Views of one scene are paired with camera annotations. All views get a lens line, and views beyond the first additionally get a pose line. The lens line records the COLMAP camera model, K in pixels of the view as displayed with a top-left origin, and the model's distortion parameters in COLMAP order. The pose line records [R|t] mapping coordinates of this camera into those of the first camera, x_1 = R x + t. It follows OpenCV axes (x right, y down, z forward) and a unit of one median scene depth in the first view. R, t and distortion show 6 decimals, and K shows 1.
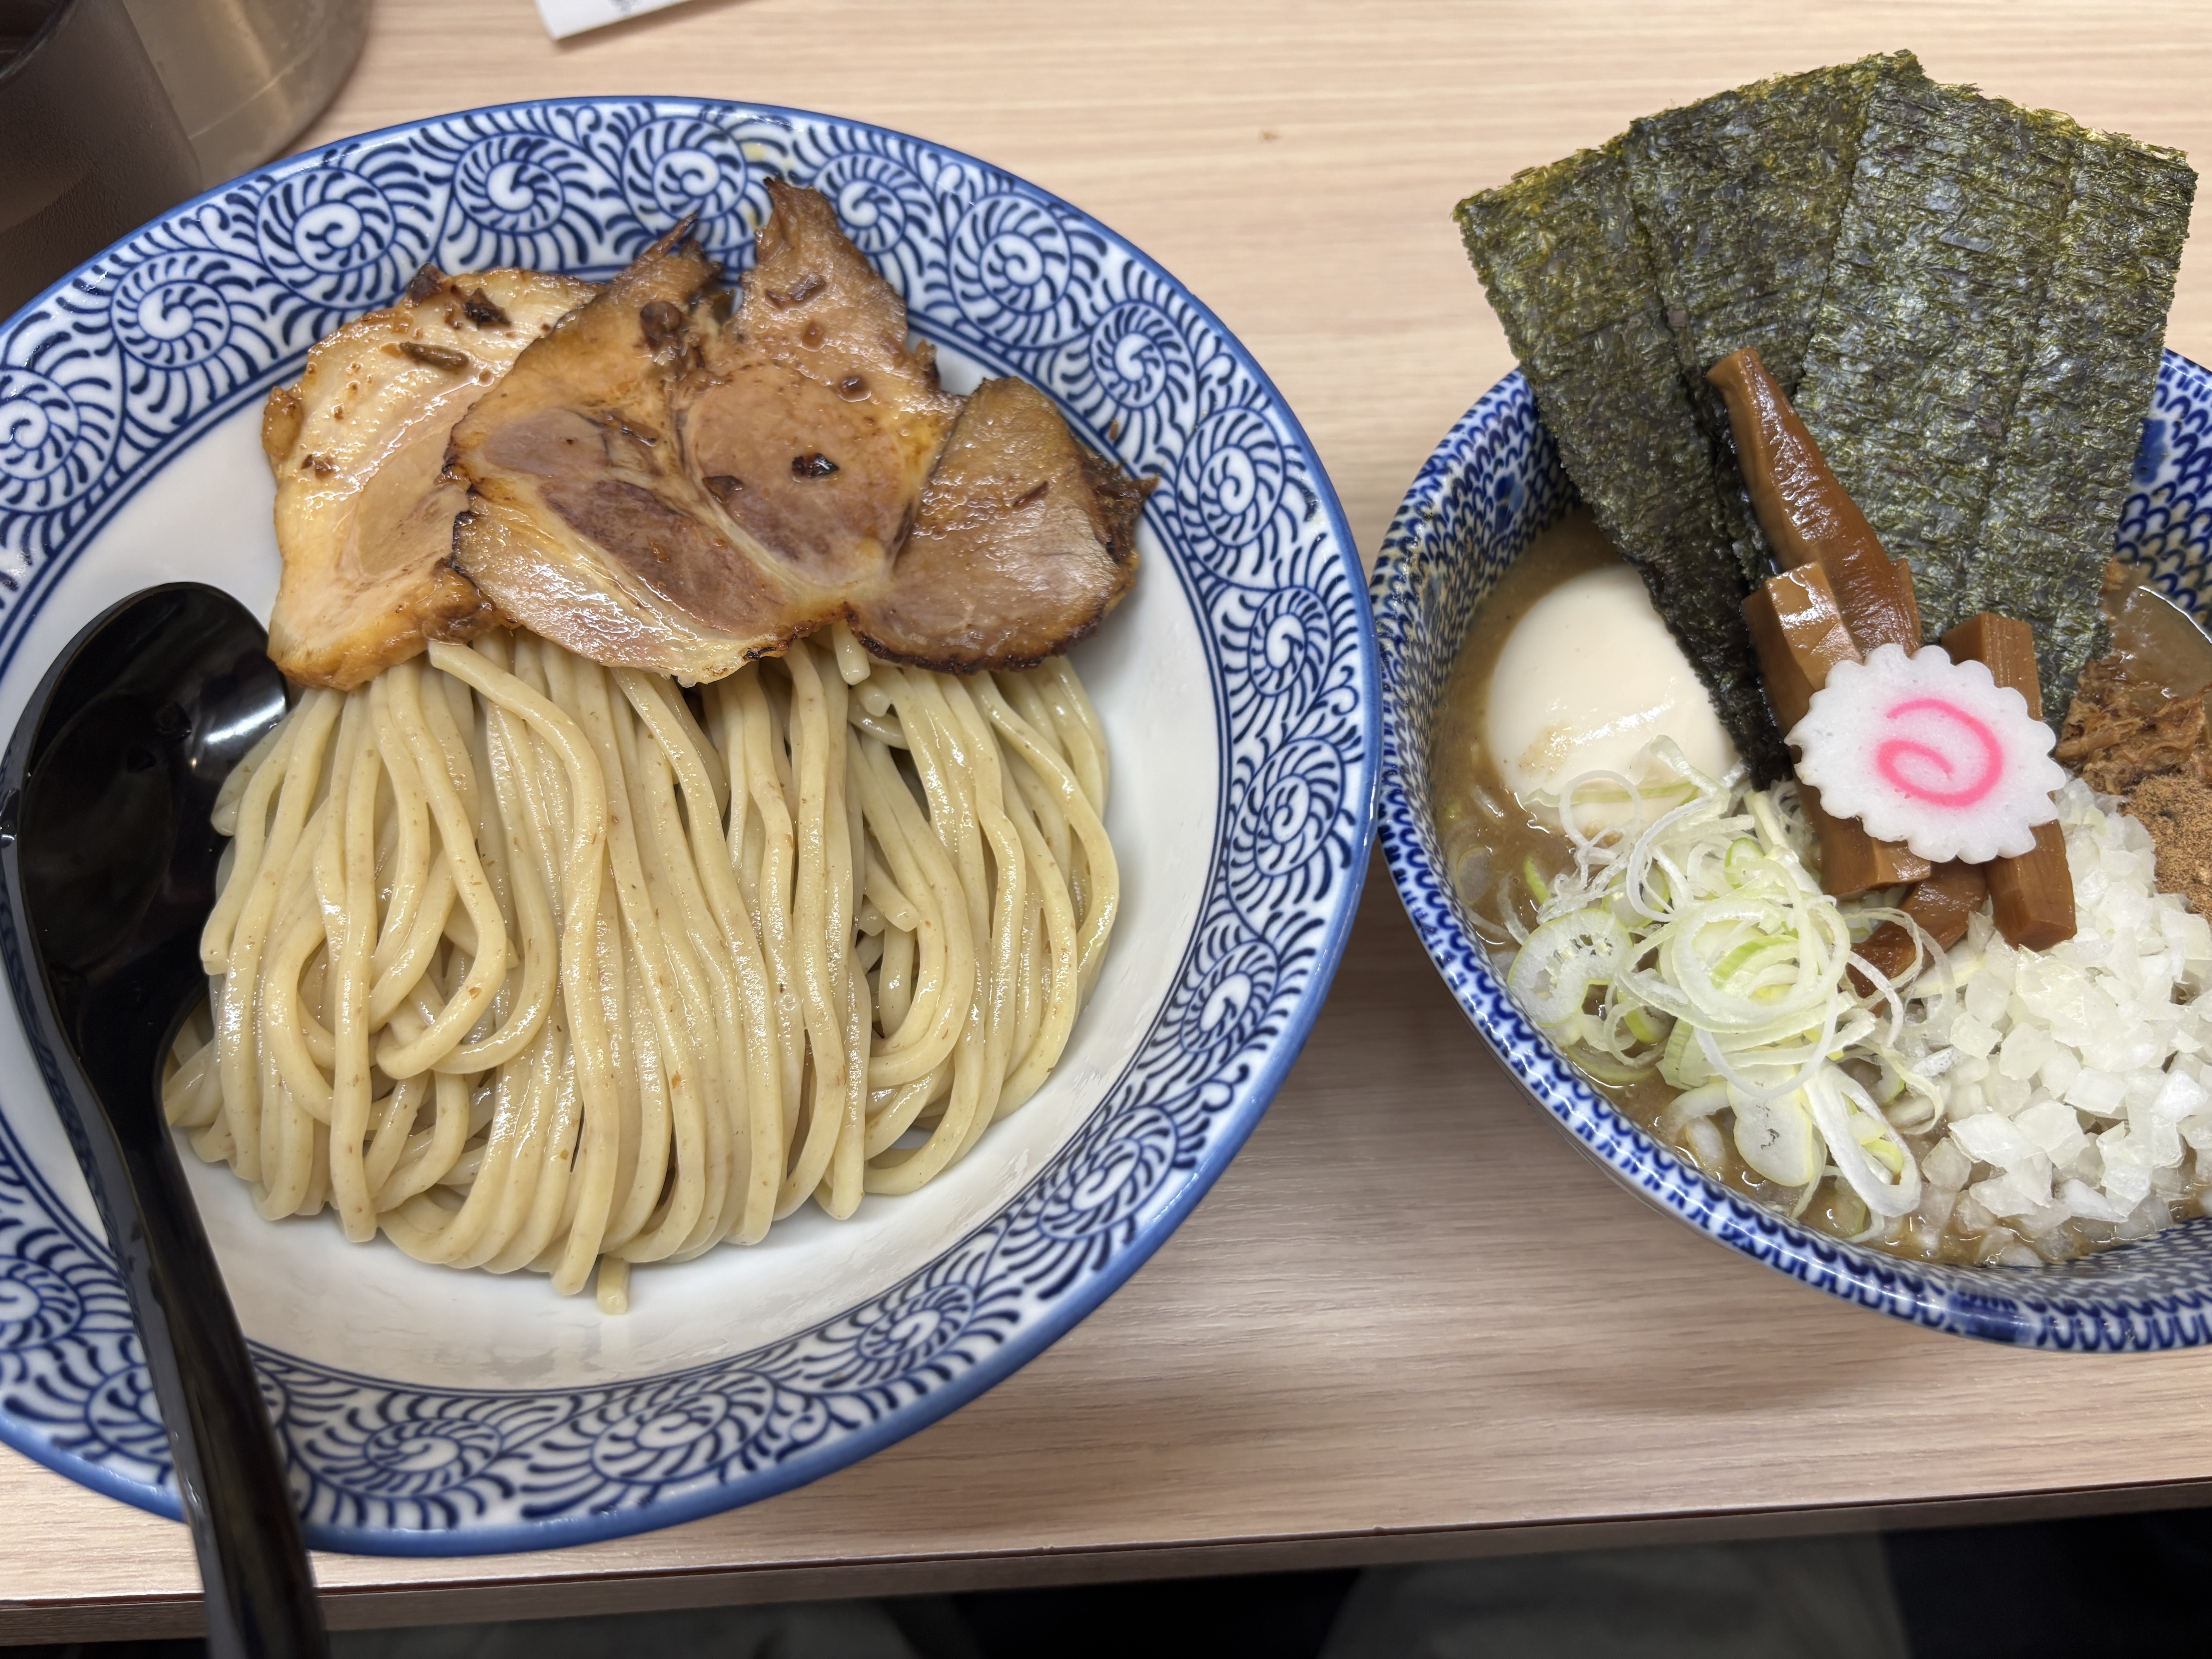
lens RADIAL K [[1767.6, 0, 1103.6], [0, 1767.6, 832.1], [0, 0, 1]] dist [-0.008239, -0.010563]
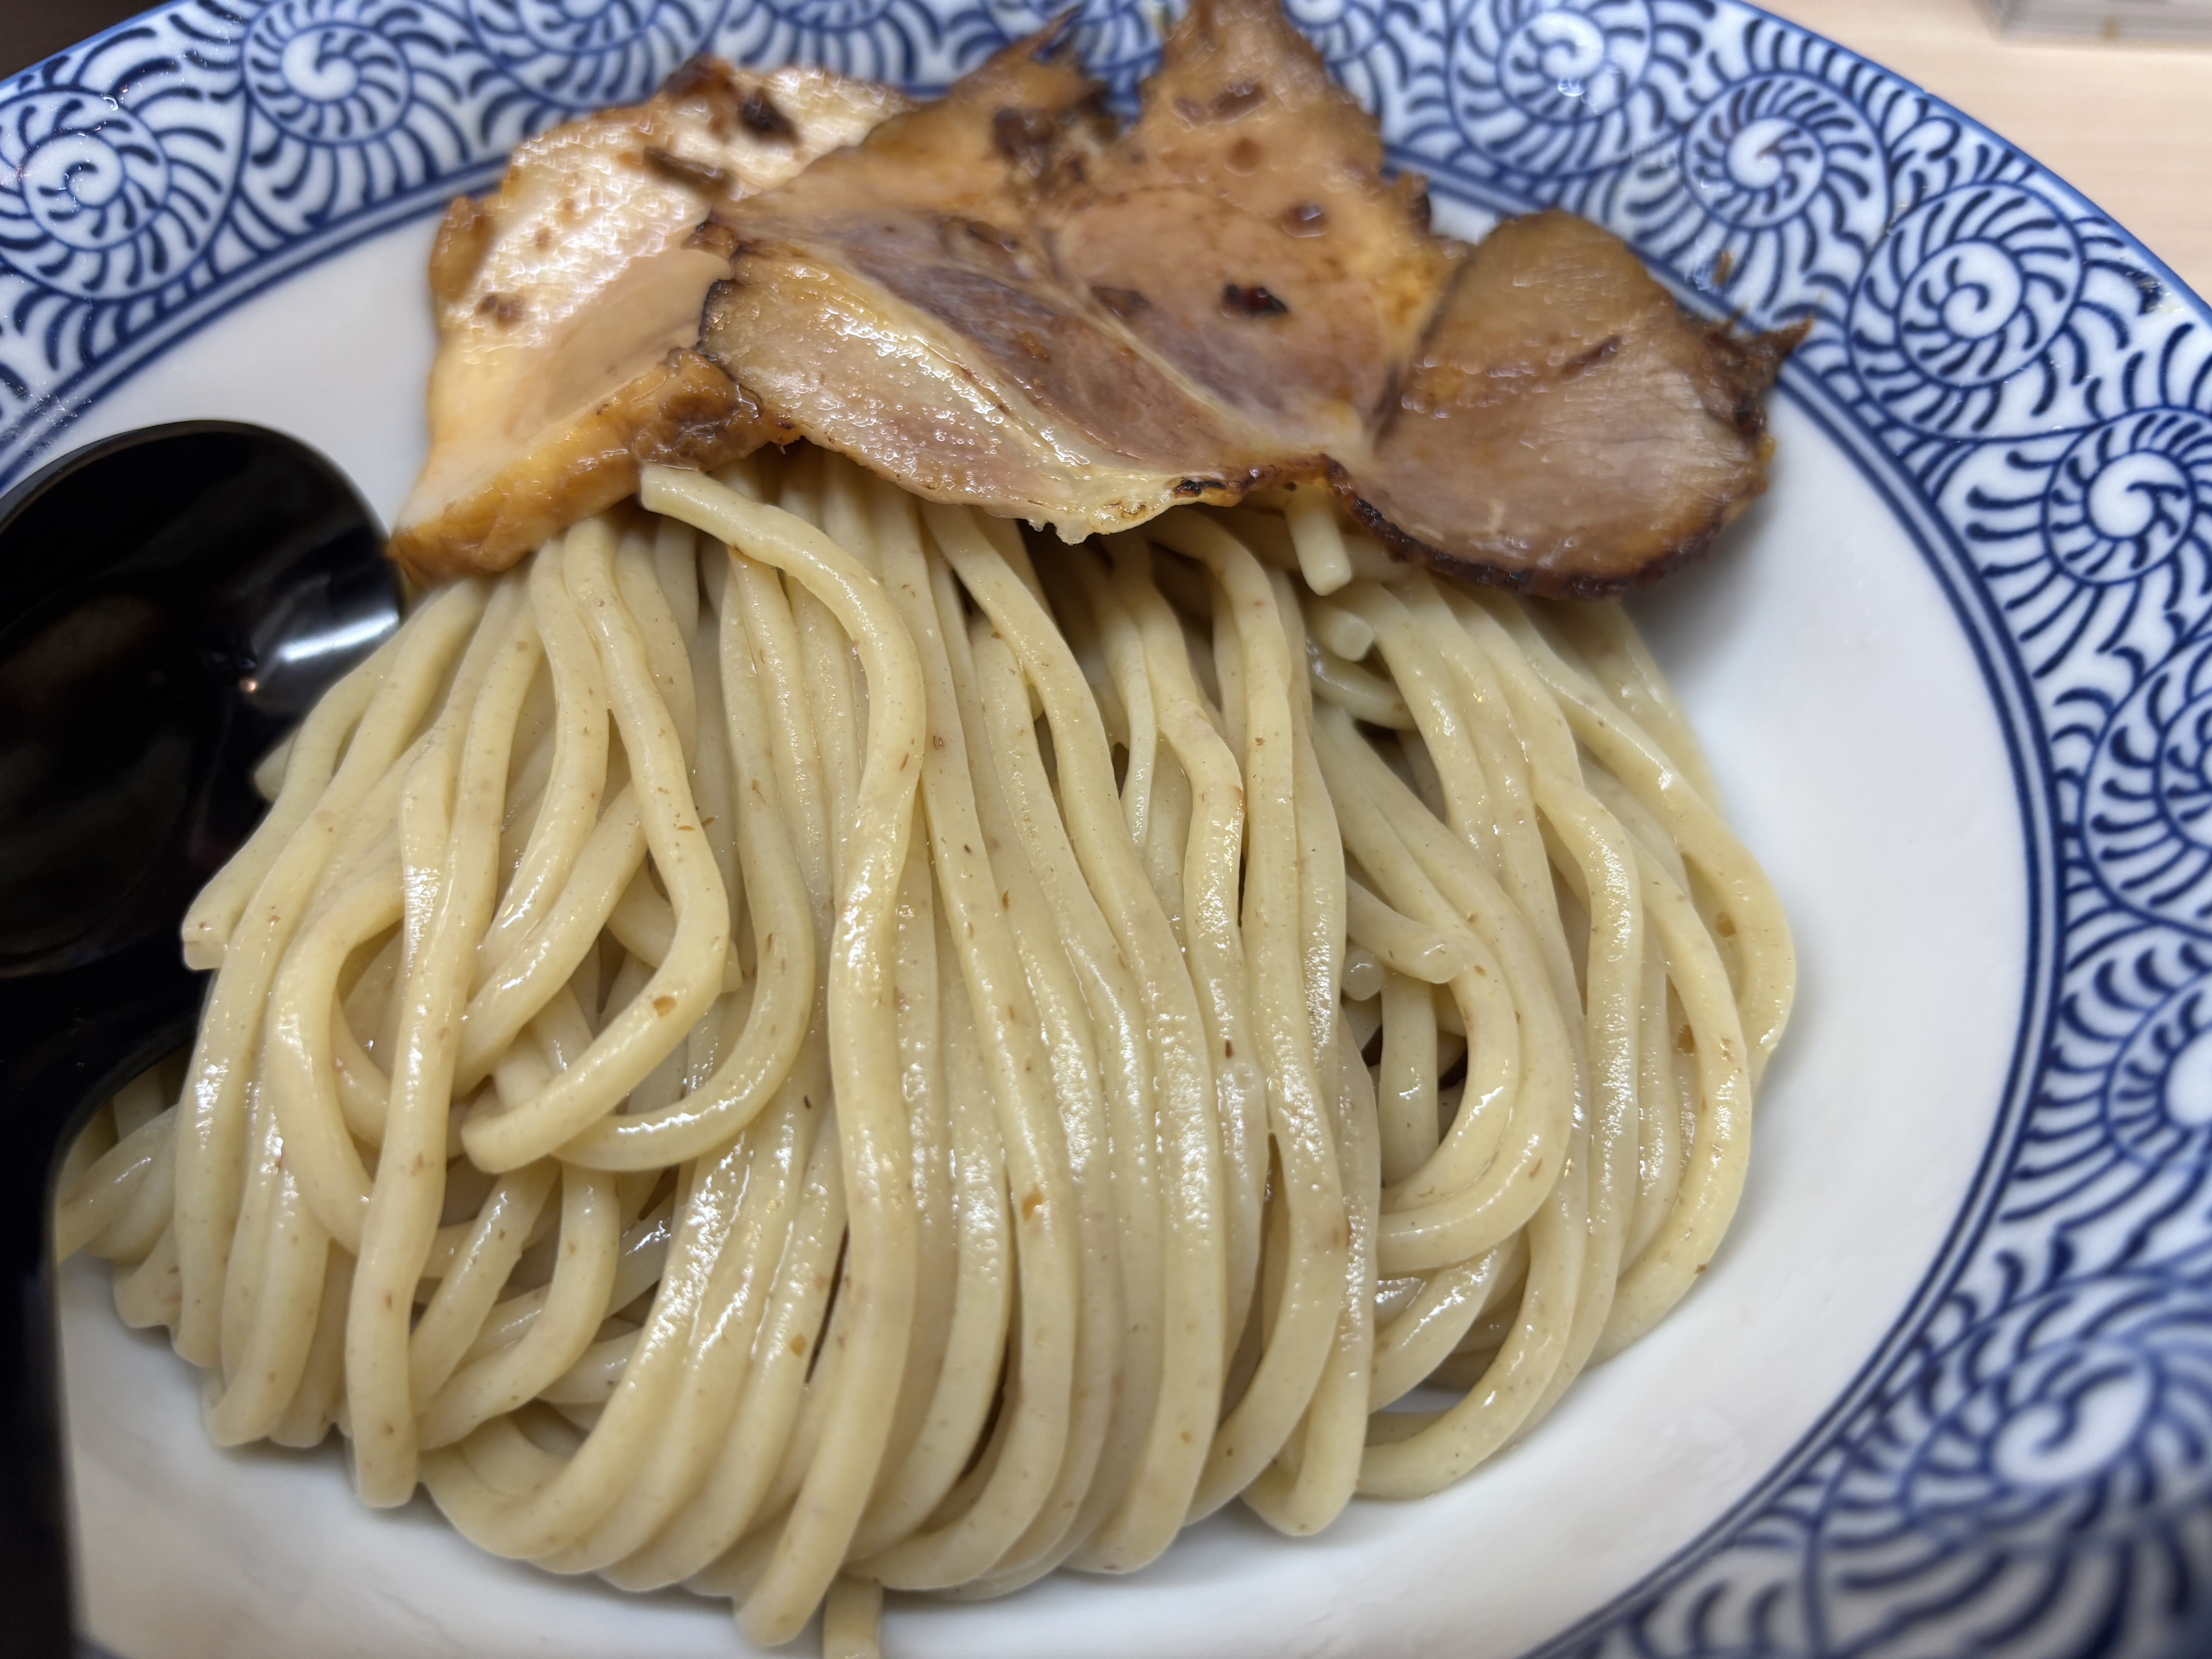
lens RADIAL K [[1780.0, 0, 1106.0], [0, 1780.0, 829.5], [0, 0, 1]] dist [-0.038644, -0.004202]
pose [[0.996482, 0.044879, -0.070781, -0.168205], [-0.060185, 0.970924, -0.231700, 0.135463], [0.058325, 0.235145, 0.970209, 0.429992]]
